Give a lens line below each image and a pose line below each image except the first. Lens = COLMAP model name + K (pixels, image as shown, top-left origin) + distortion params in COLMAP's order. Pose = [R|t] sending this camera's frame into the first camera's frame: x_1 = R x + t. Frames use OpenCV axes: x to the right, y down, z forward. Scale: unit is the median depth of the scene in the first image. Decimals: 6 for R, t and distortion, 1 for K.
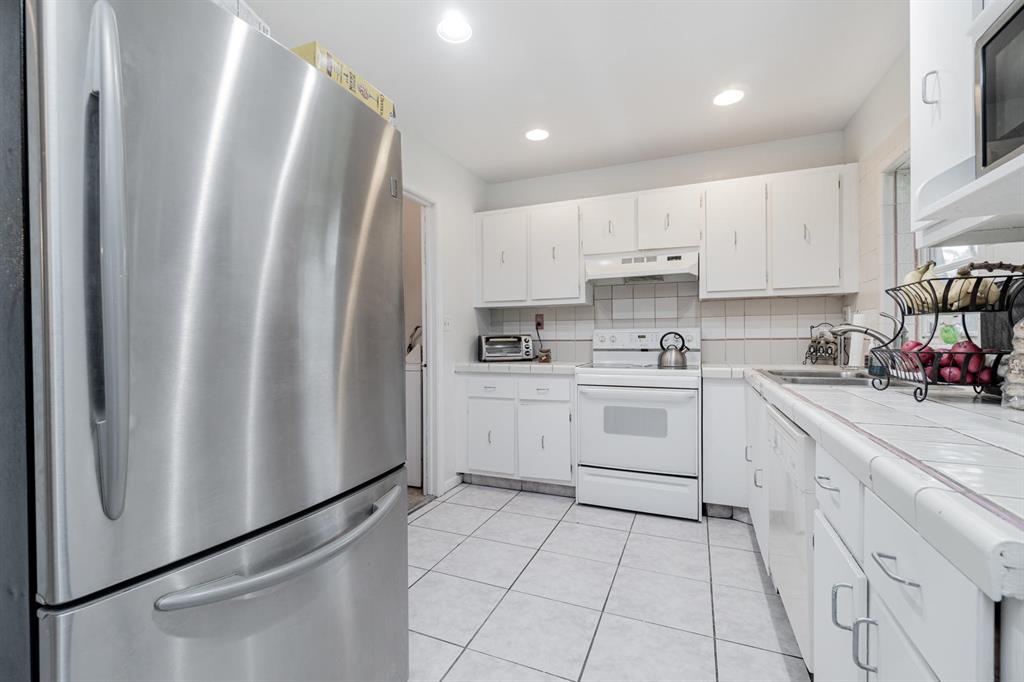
lens RADIAL K [[460.4, 0, 499.2], [0, 460.4, 333.3], [0, 0, 1]] dist [-0.000072, -0.000424]
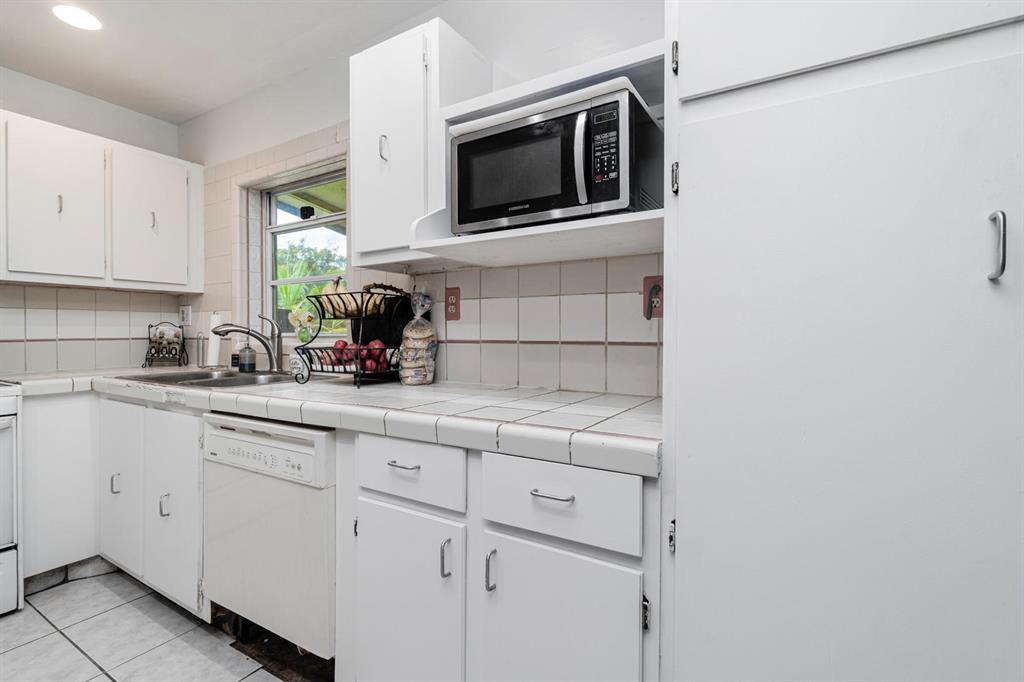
lens RADIAL K [[460.4, 0, 499.2], [0, 460.4, 333.3], [0, 0, 1]] dist [-0.000072, -0.000424]
pose [[0.146092, 0.007423, 0.989243, -0.136023], [-0.007196, 0.999953, -0.006440, 0.001667], [-0.989245, -0.006178, 0.146139, 0.211426]]
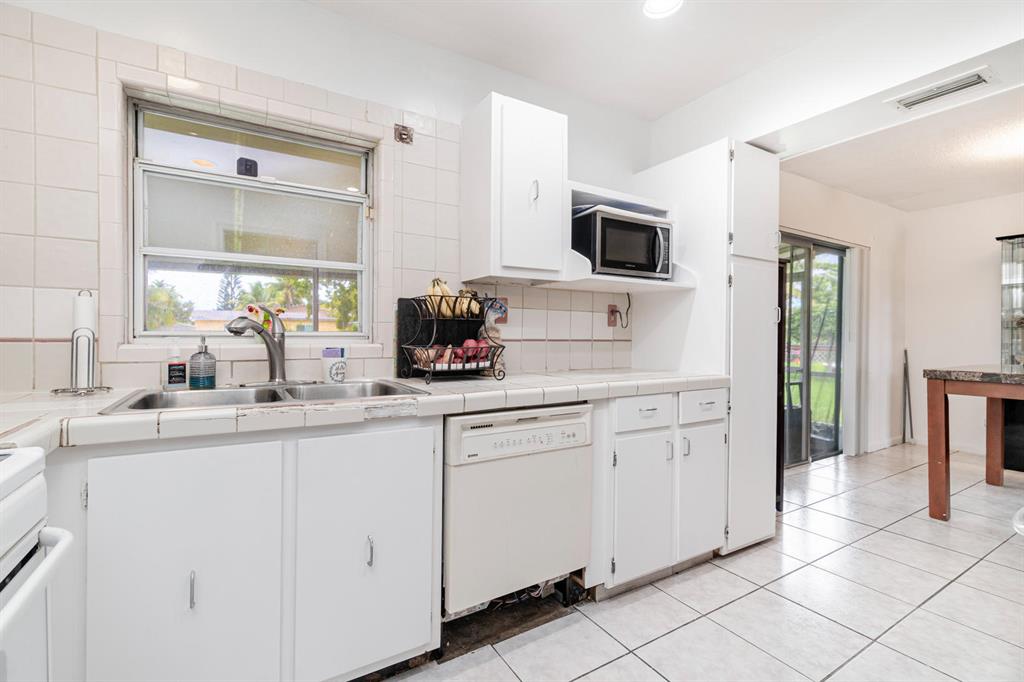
lens RADIAL K [[451.7, 0, 494.9], [0, 451.7, 338.6], [0, 0, 1]] dist [-0.005403, -0.000140]
pose [[-0.802128, -0.000251, 0.597152, 0.030395], [-0.003644, 0.999983, -0.004475, 0.010763], [-0.597141, -0.005765, -0.802115, 1.071856]]
